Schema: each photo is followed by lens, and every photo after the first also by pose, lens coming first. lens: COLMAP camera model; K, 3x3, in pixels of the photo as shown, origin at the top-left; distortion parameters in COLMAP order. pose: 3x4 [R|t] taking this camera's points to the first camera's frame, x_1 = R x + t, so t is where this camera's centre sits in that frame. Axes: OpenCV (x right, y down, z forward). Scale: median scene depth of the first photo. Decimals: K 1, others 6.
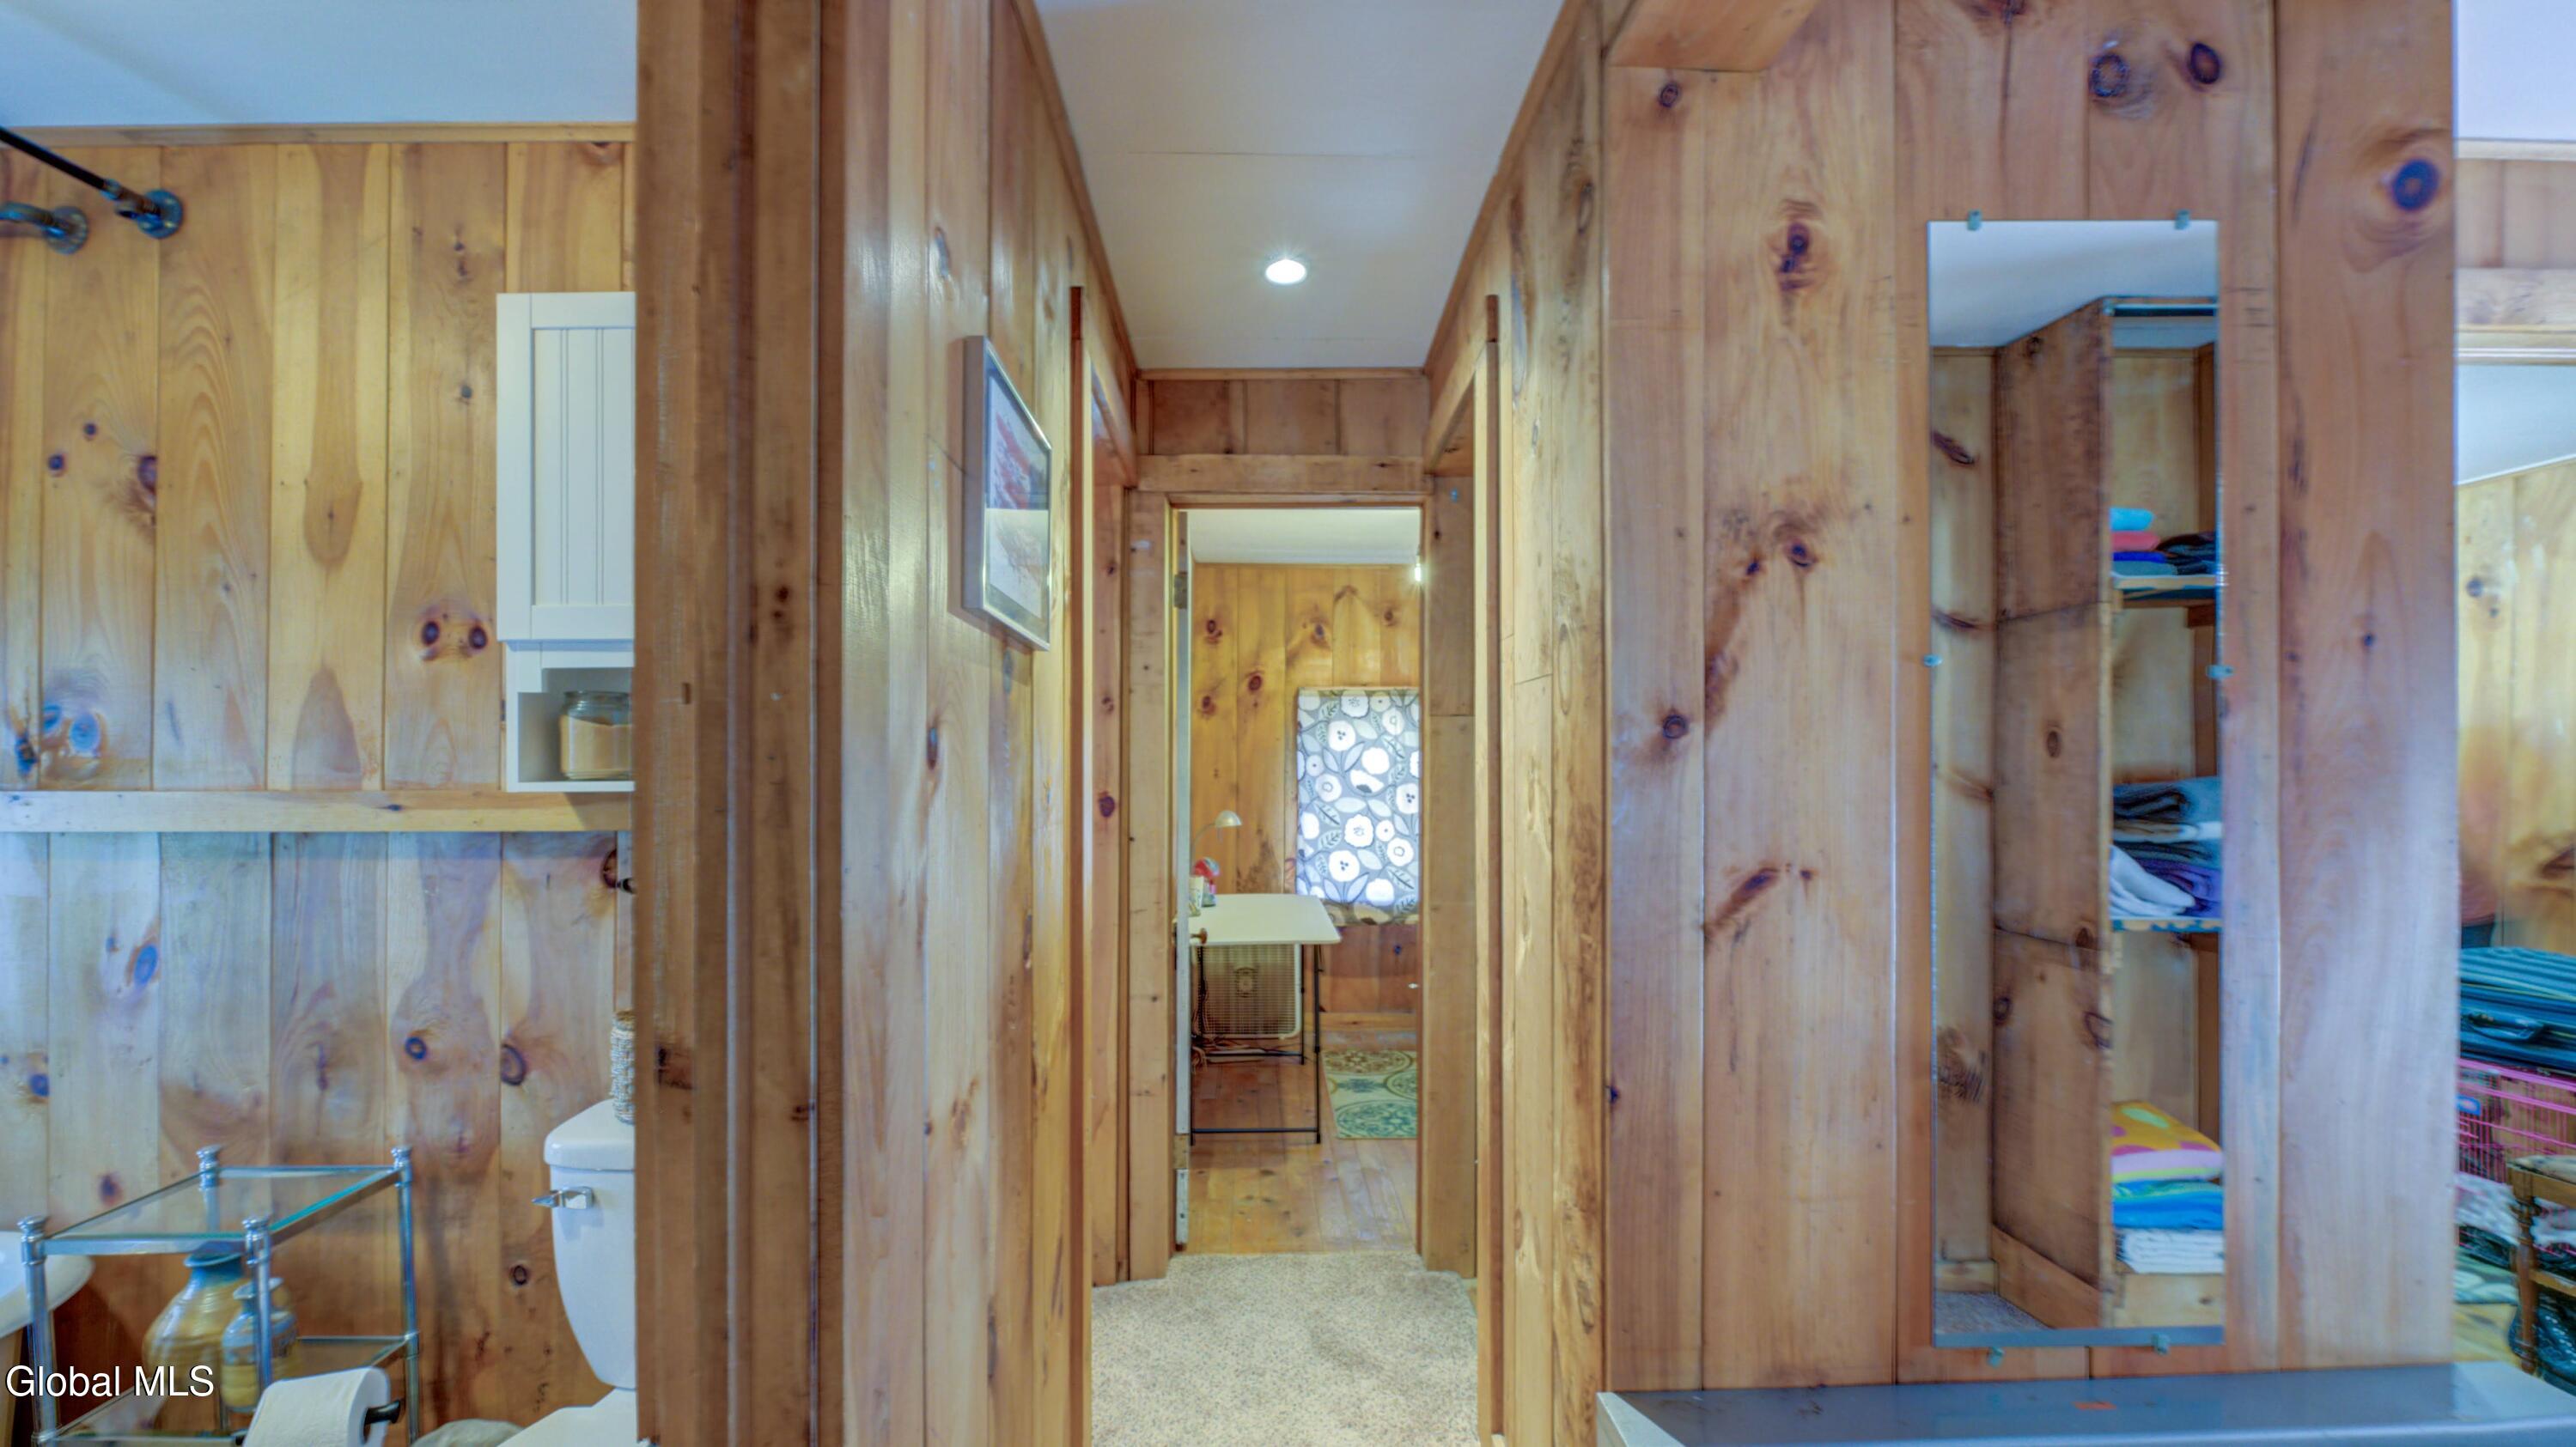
lens RADIAL K [[1087.9, 0, 1269.7], [0, 1087.9, 762.5], [0, 0, 1]] dist [-0.004927, -0.002770]
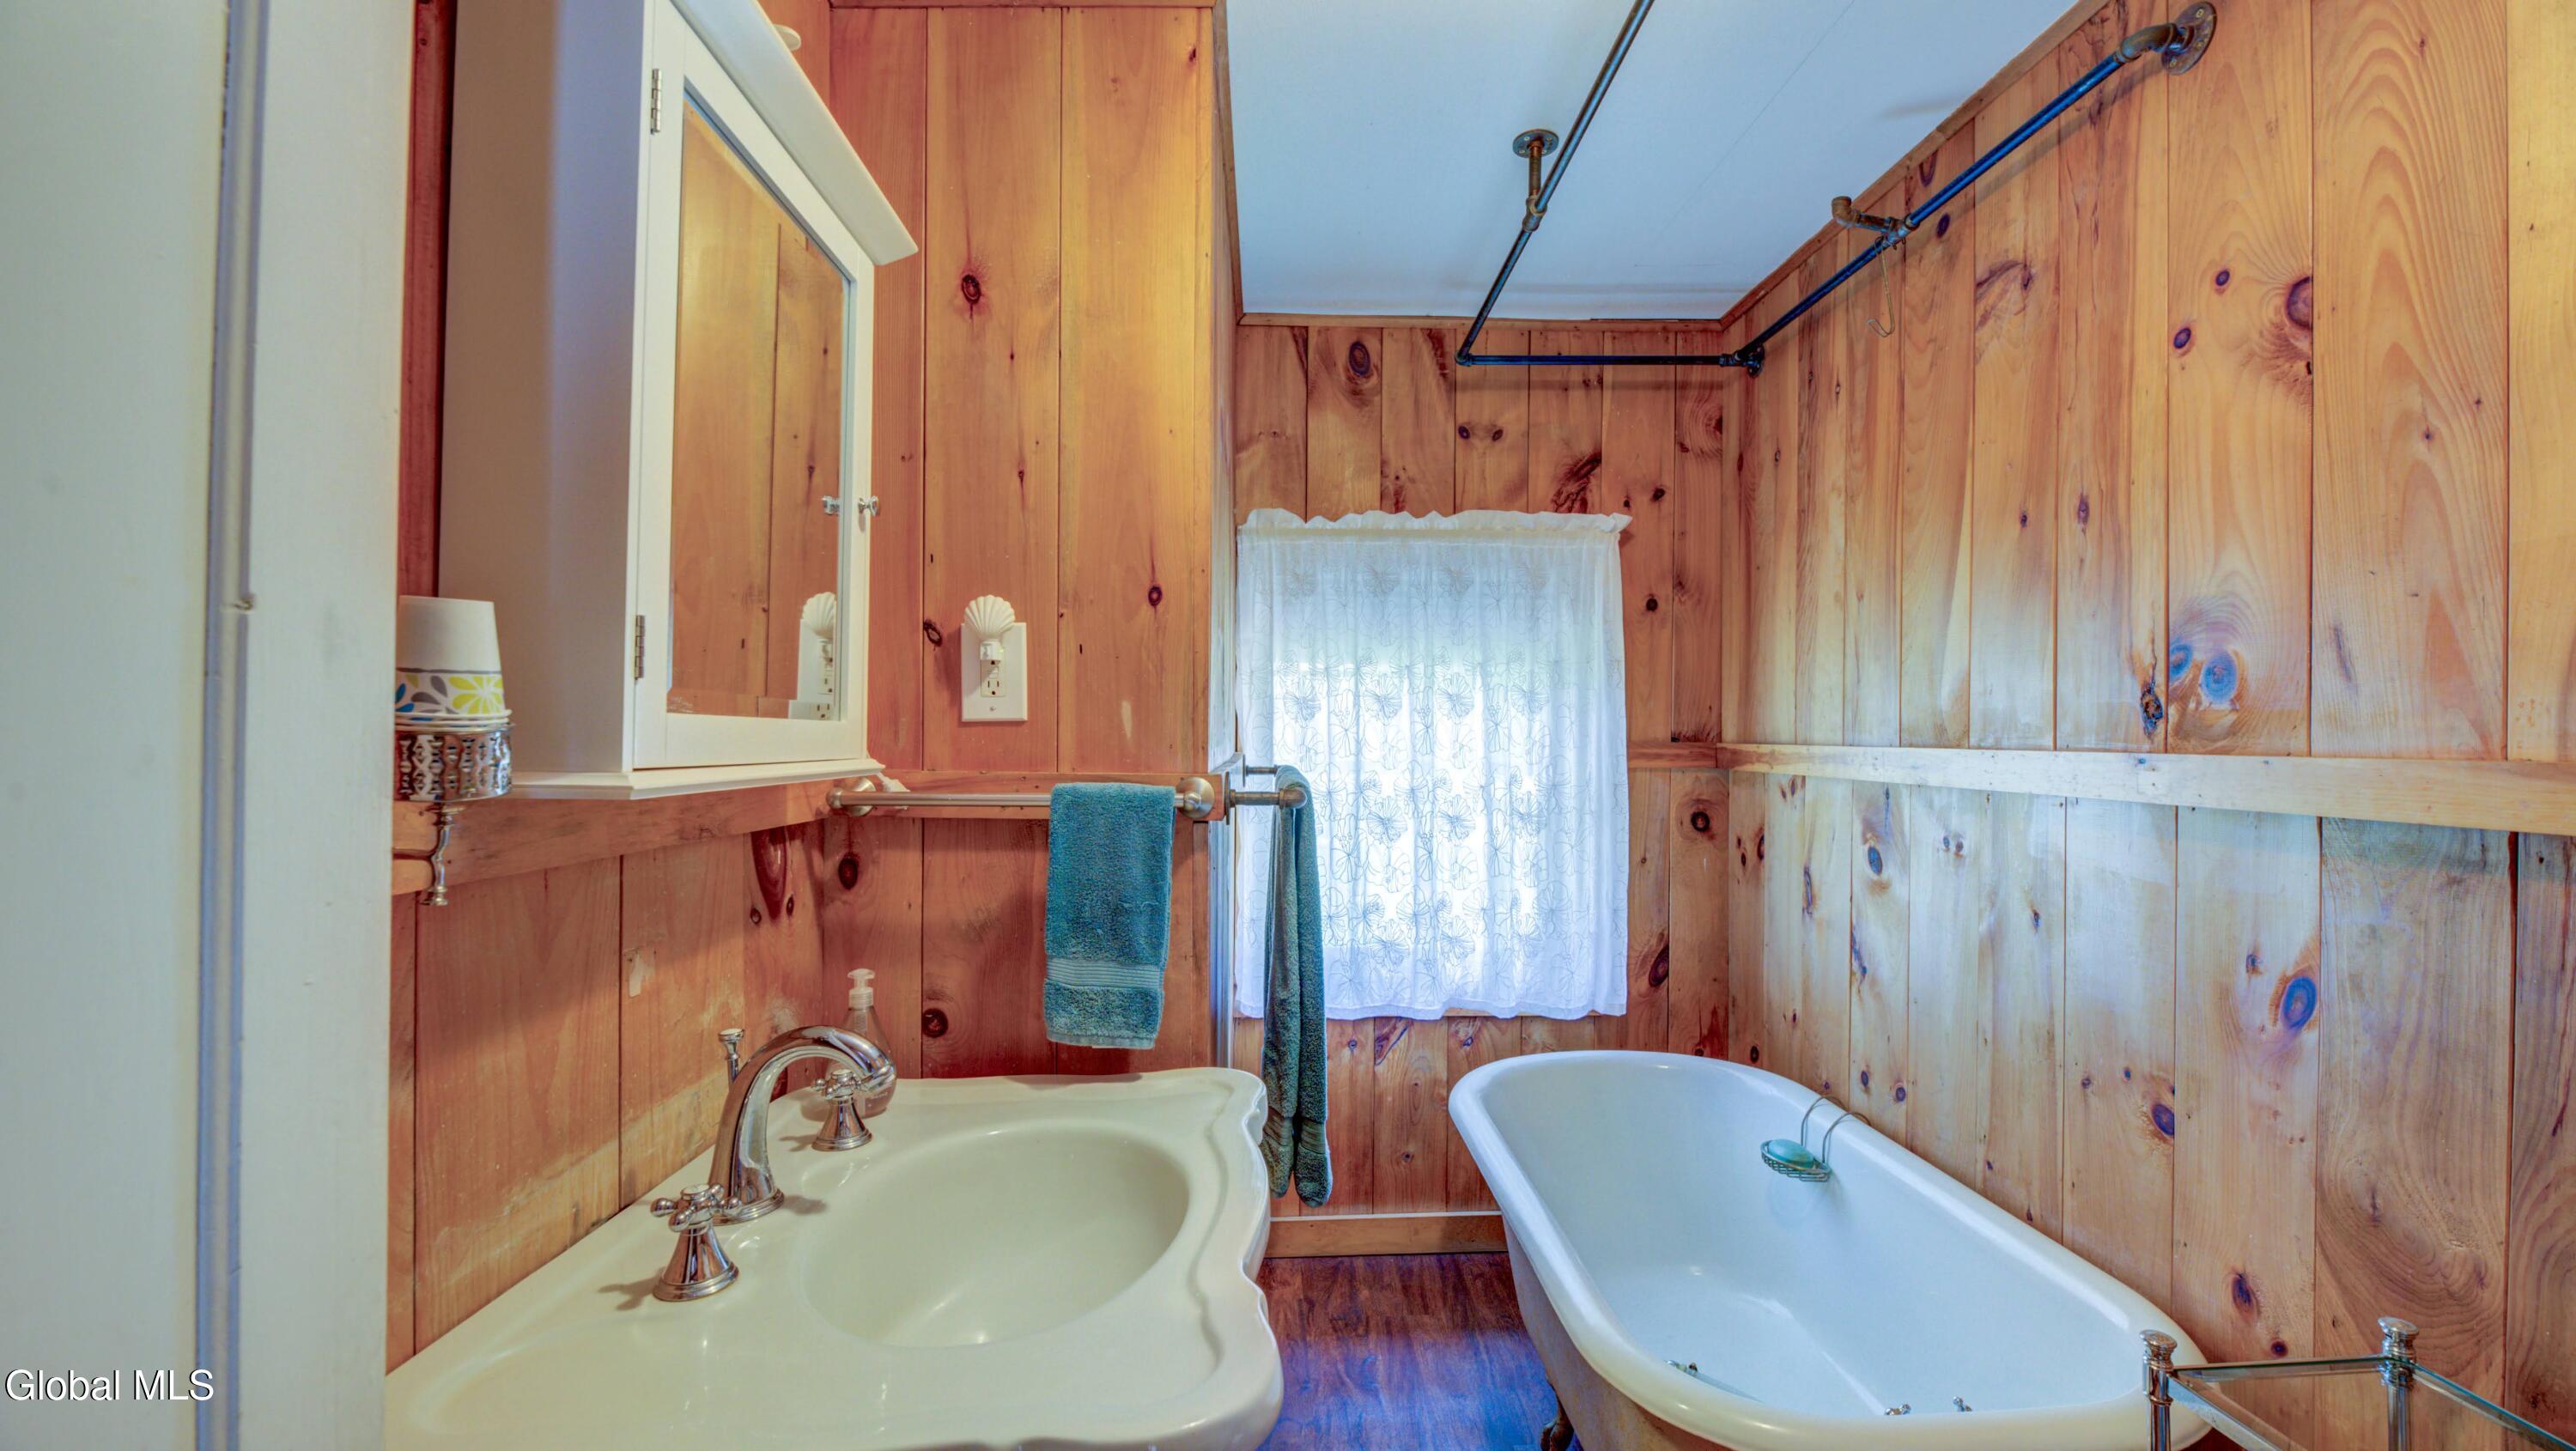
lens RADIAL K [[1087.9, 0, 1238.3], [0, 1087.9, 727.1], [0, 0, 1]] dist [-0.004927, -0.002770]
pose [[0.013004, -0.001802, -0.999914, -0.347463], [-0.001369, 0.999997, -0.001820, 0.009587], [0.999915, 0.001393, 0.013002, 0.298901]]
